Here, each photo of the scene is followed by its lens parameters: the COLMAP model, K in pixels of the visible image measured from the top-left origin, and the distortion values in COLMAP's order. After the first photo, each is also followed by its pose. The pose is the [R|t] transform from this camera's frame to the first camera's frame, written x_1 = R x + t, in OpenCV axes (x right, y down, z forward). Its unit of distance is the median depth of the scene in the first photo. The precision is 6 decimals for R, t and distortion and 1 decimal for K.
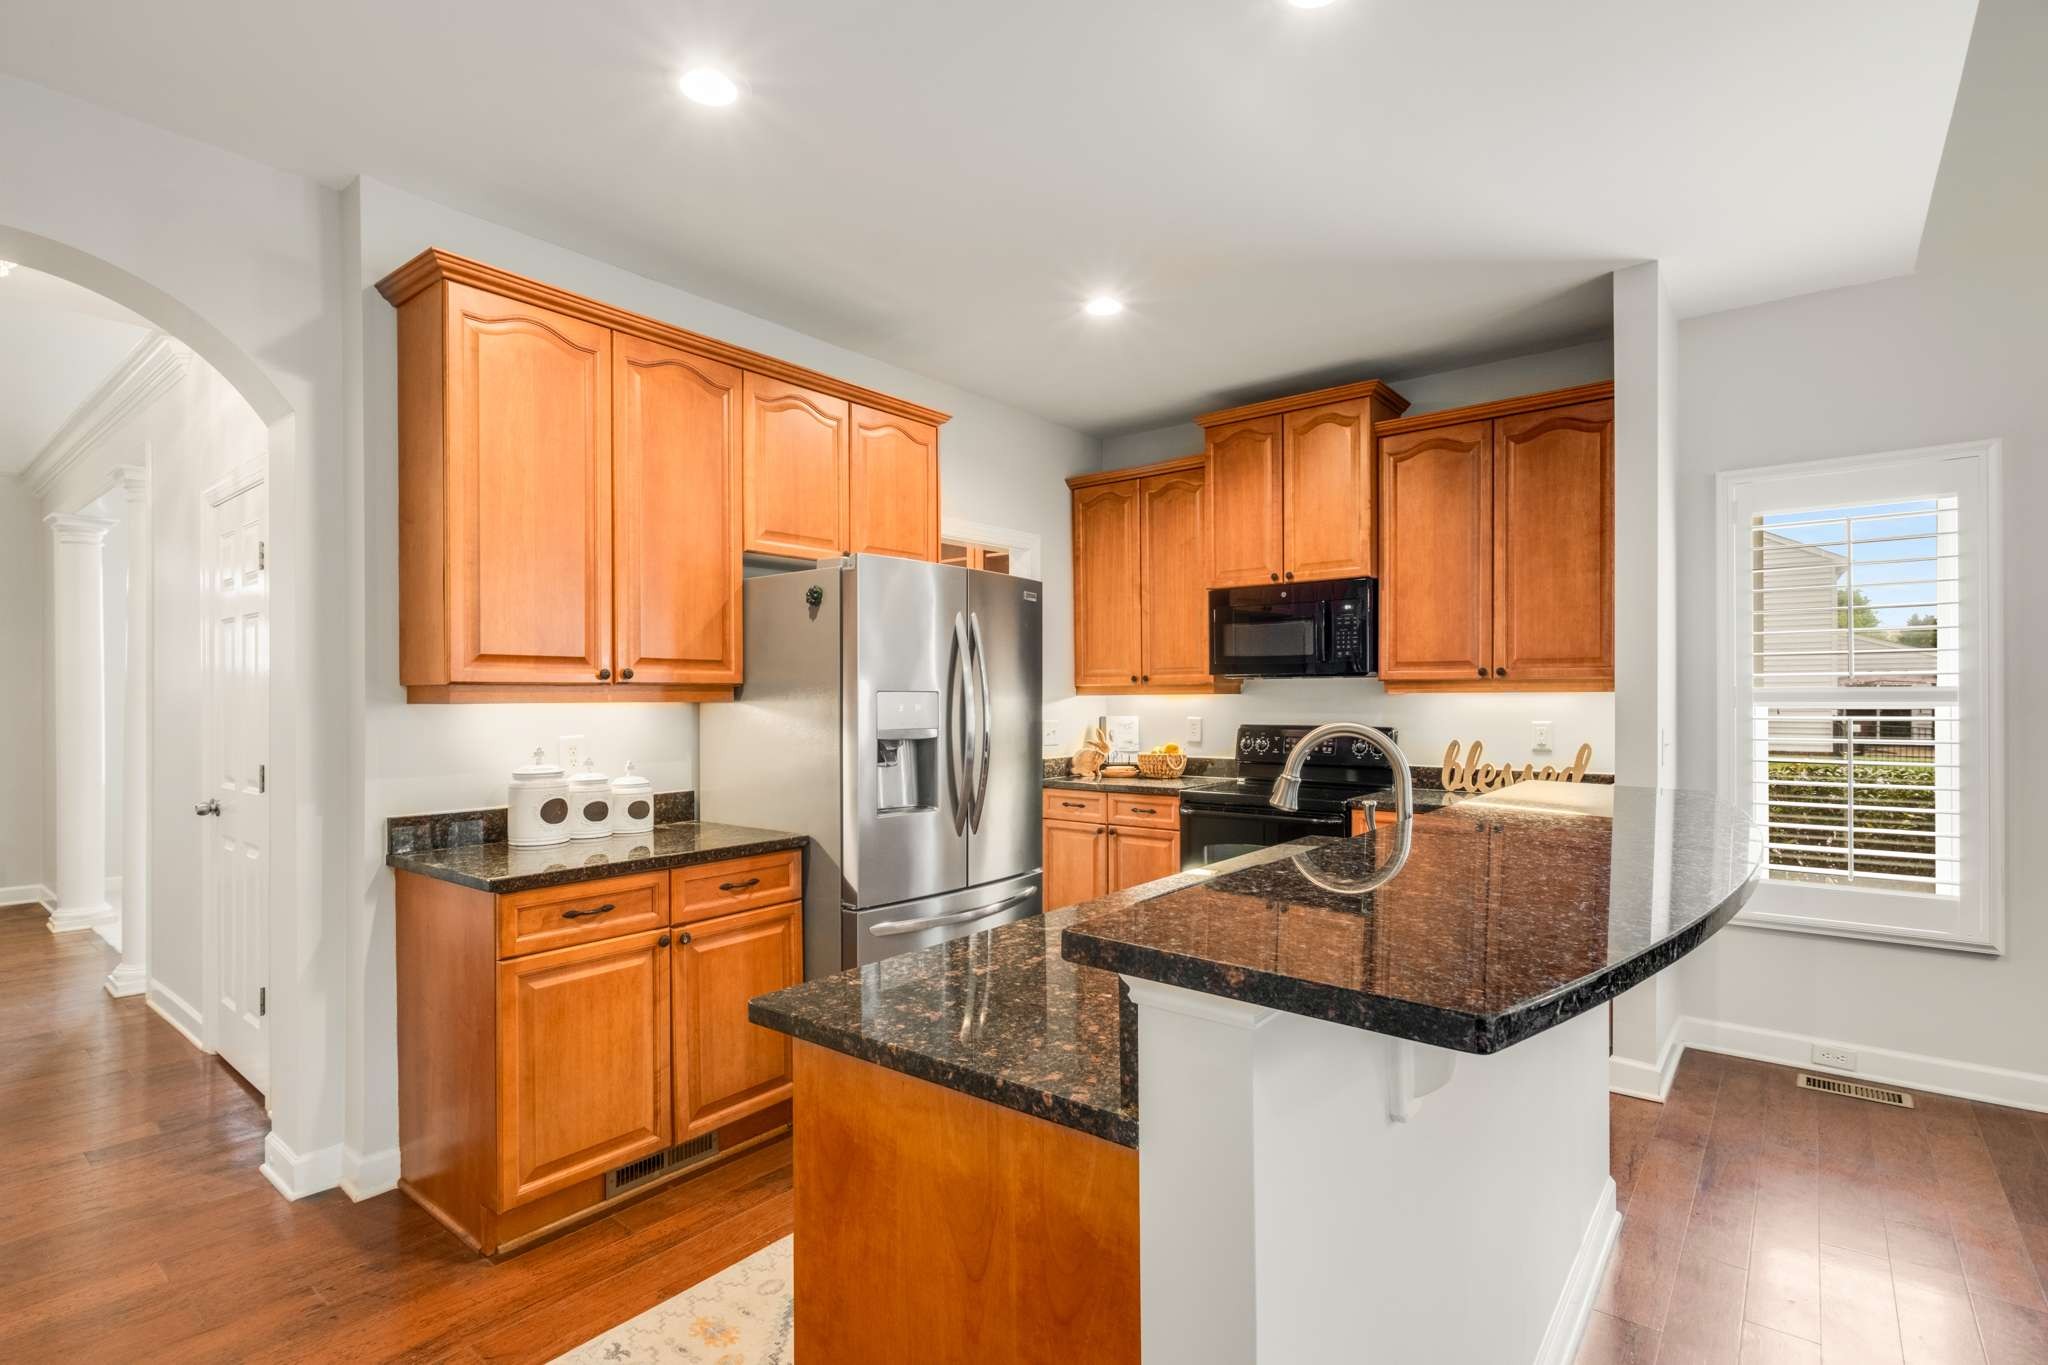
lens RADIAL K [[993.1, 0, 995.9], [0, 993.1, 700.3], [0, 0, 1]] dist [0.003545, 0.001811]
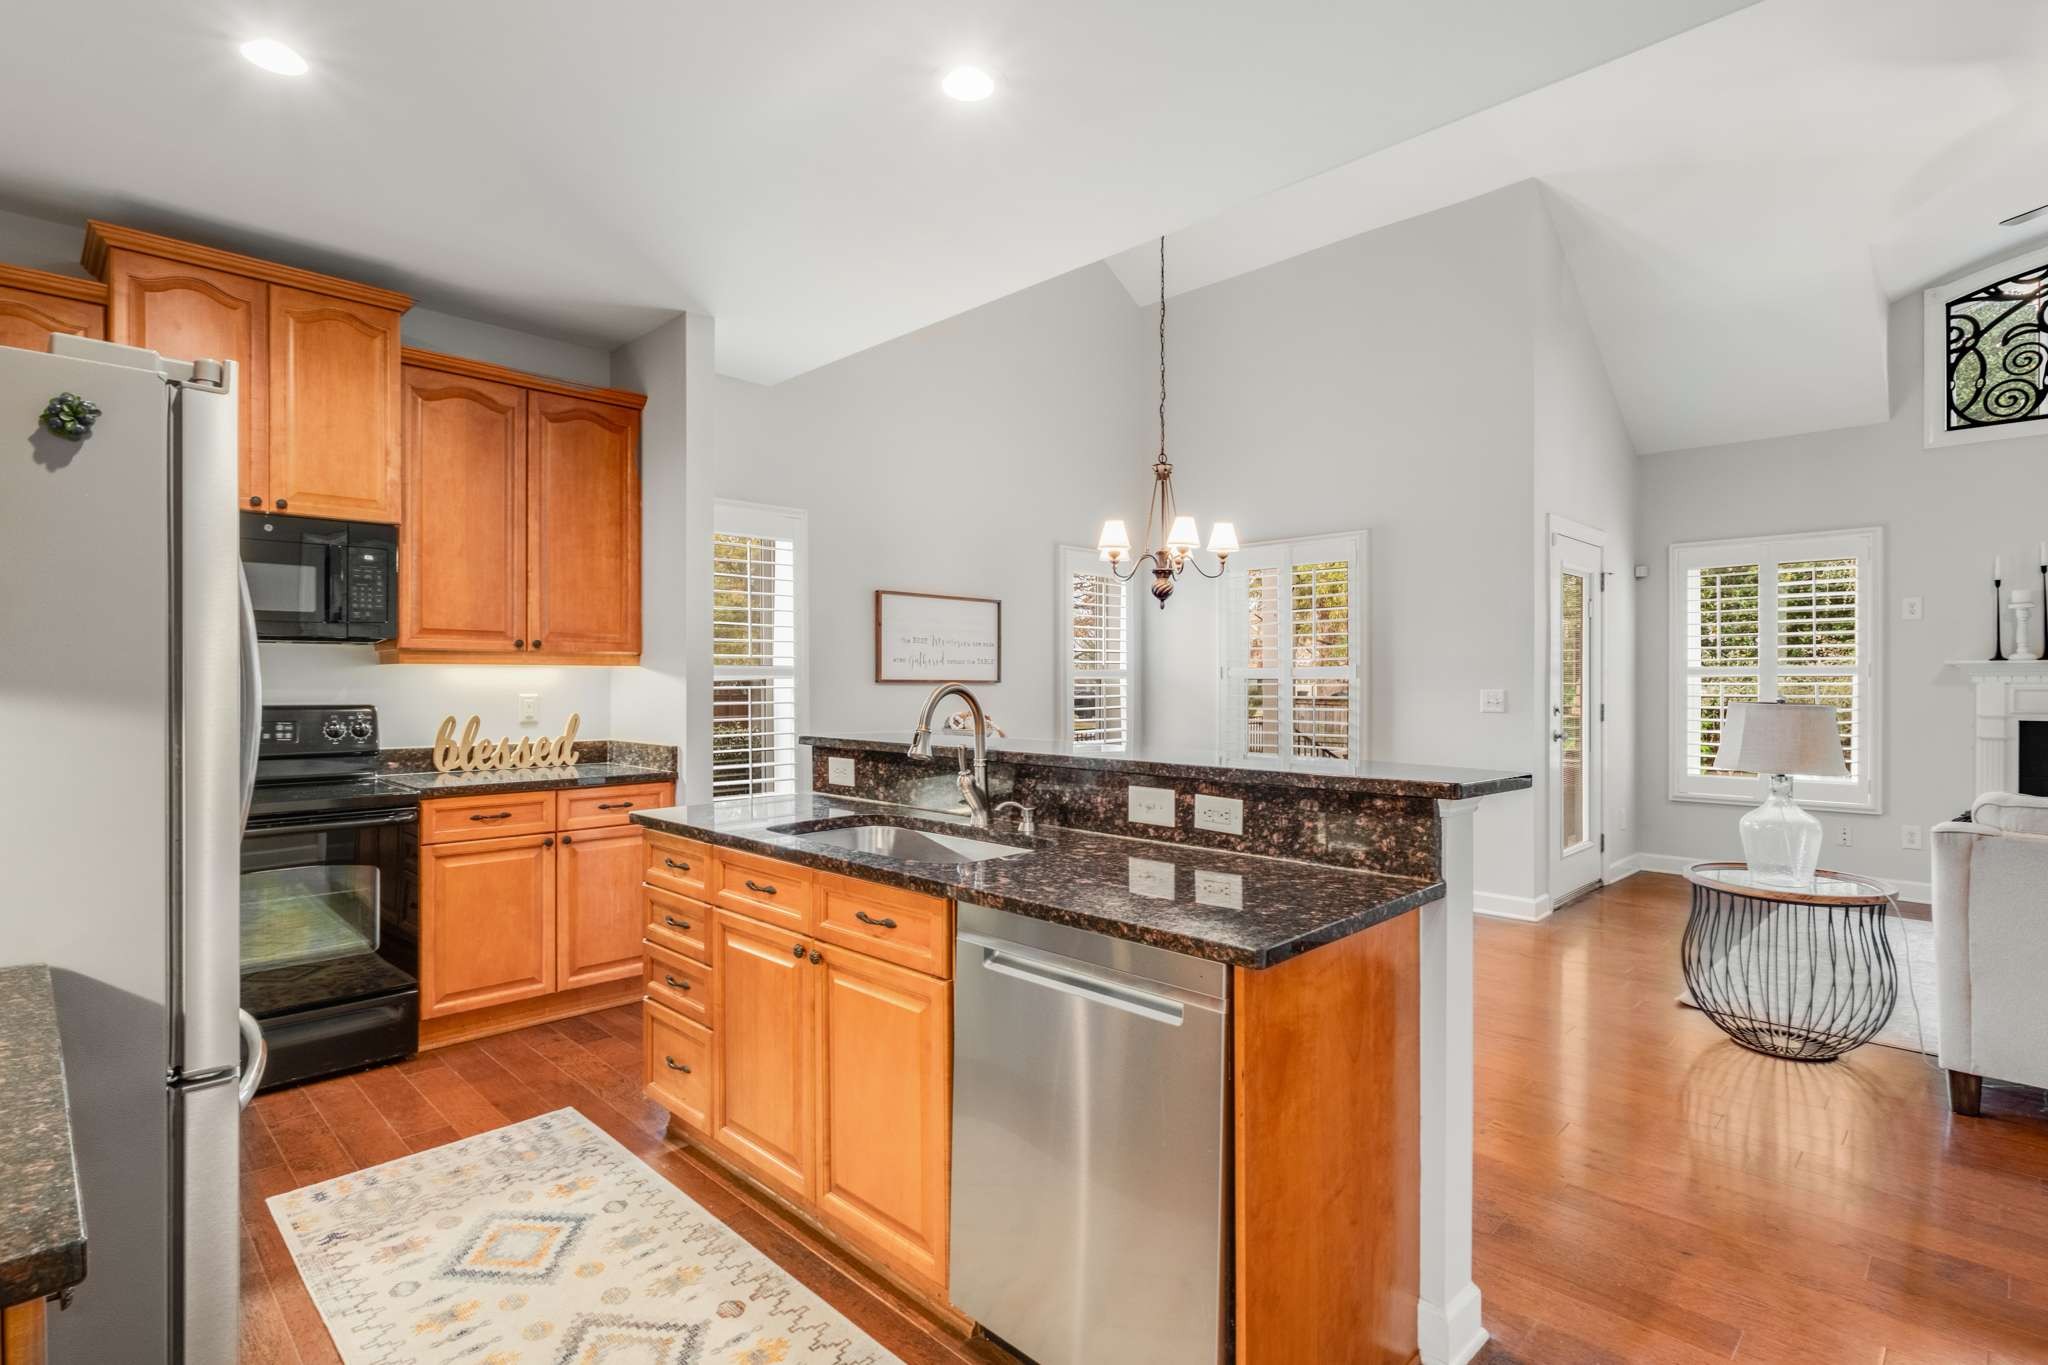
lens RADIAL K [[993.1, 0, 1041.1], [0, 993.1, 688.1], [0, 0, 1]] dist [0.003545, 0.001811]
pose [[0.087044, -0.002096, 0.996202, -0.449411], [0.004754, 0.999987, 0.001689, 0.016556], [-0.996193, 0.004589, 0.087053, 0.407641]]
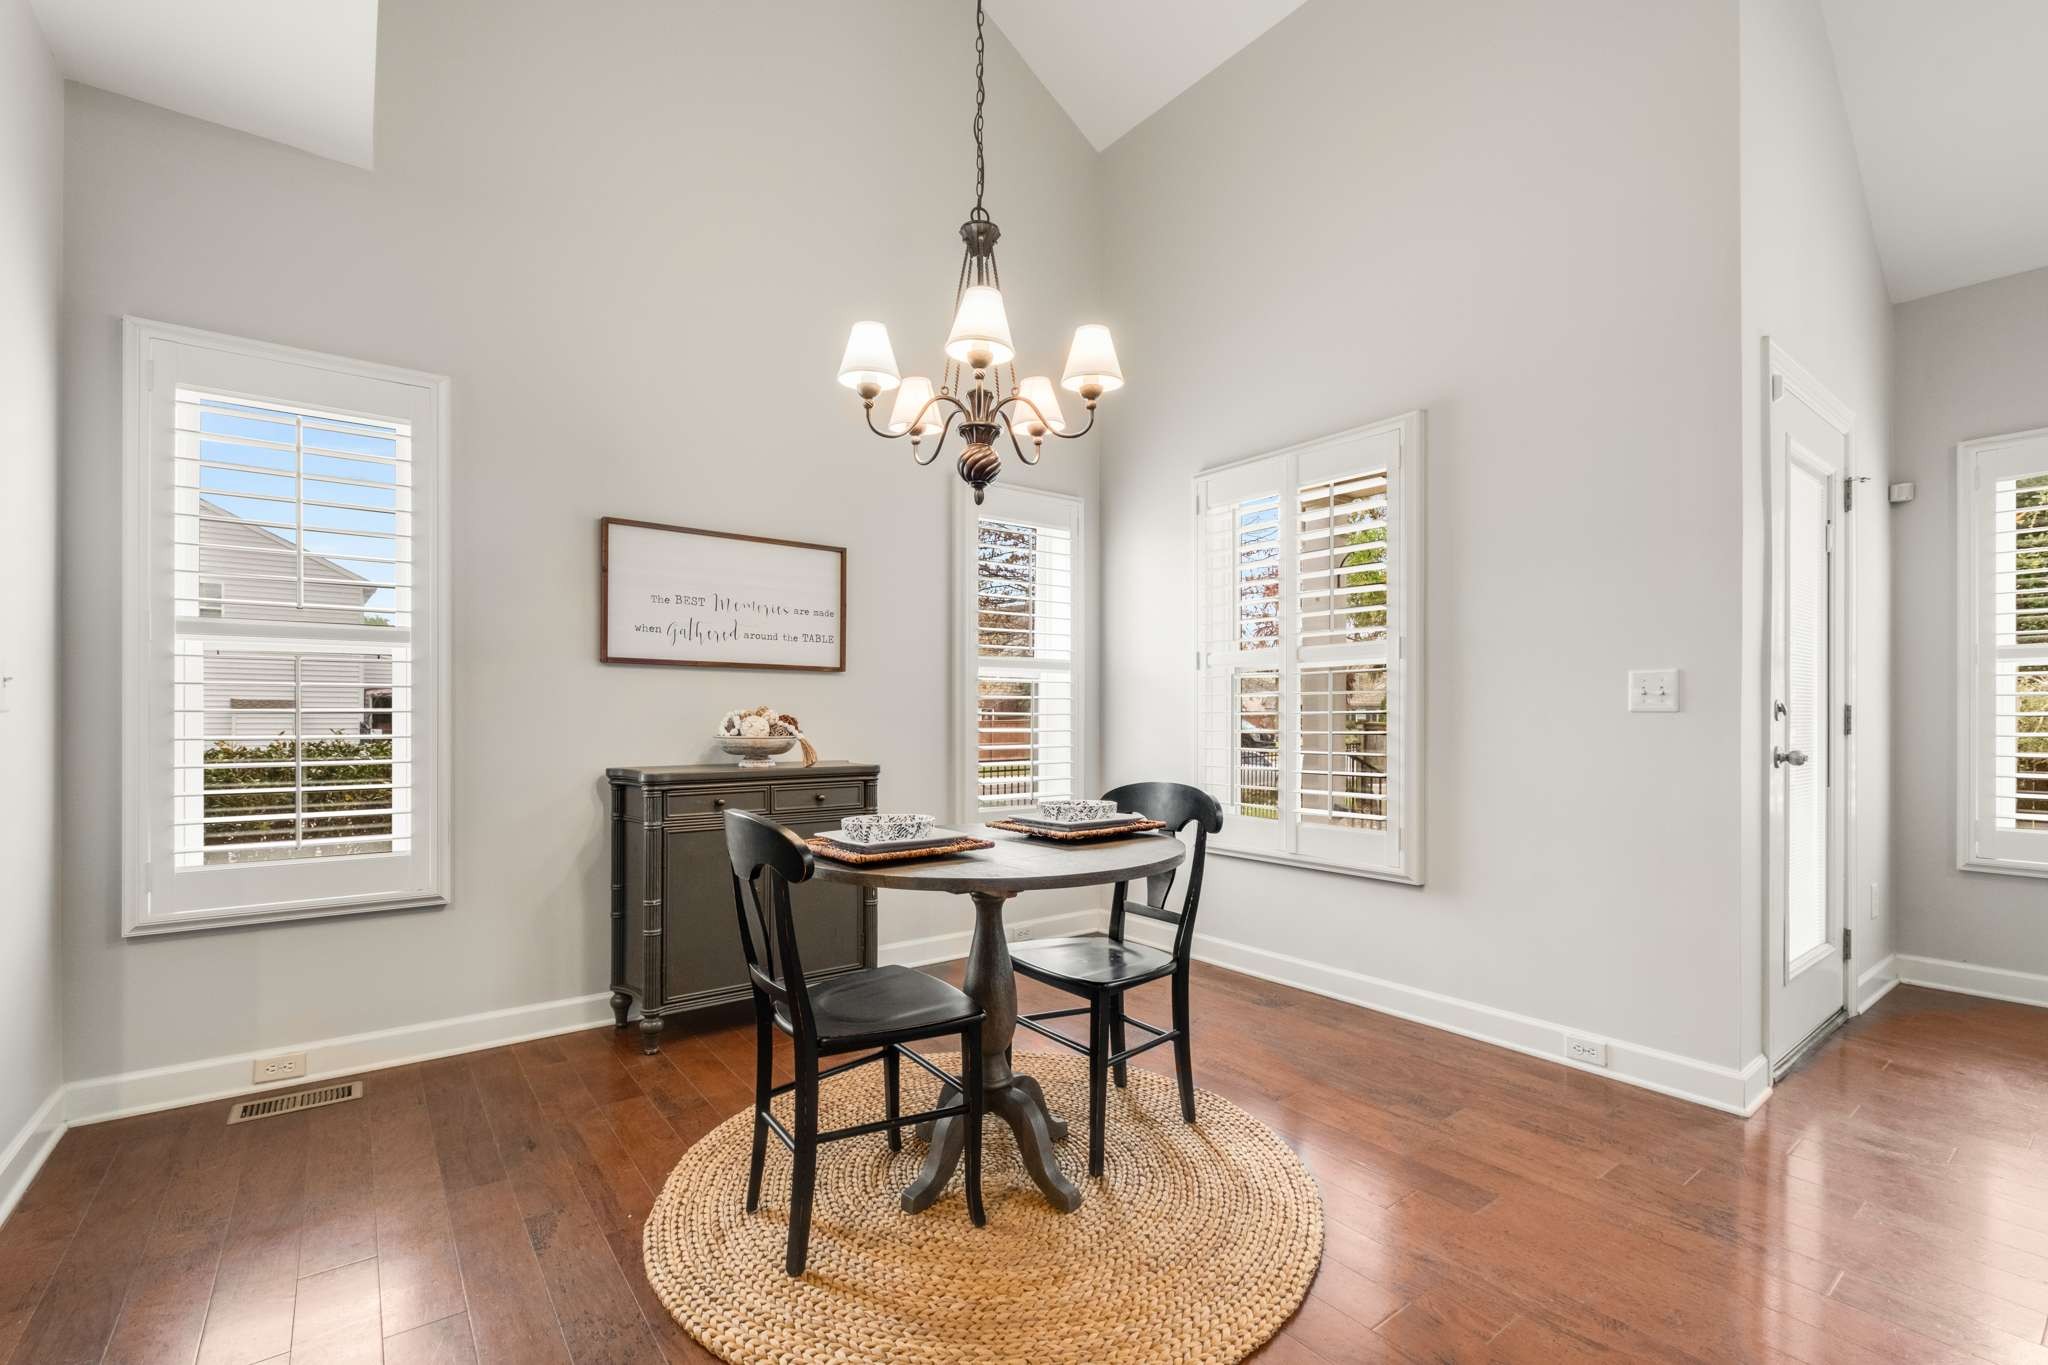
lens RADIAL K [[892.7, 0, 1036.0], [0, 892.7, 715.9], [0, 0, 1]] dist [-0.003868, -0.000961]
pose [[0.227146, 0.004454, 0.973851, 0.235449], [0.000215, 0.999989, -0.004623, 0.062317], [-0.973861, 0.001259, 0.227142, 0.198141]]
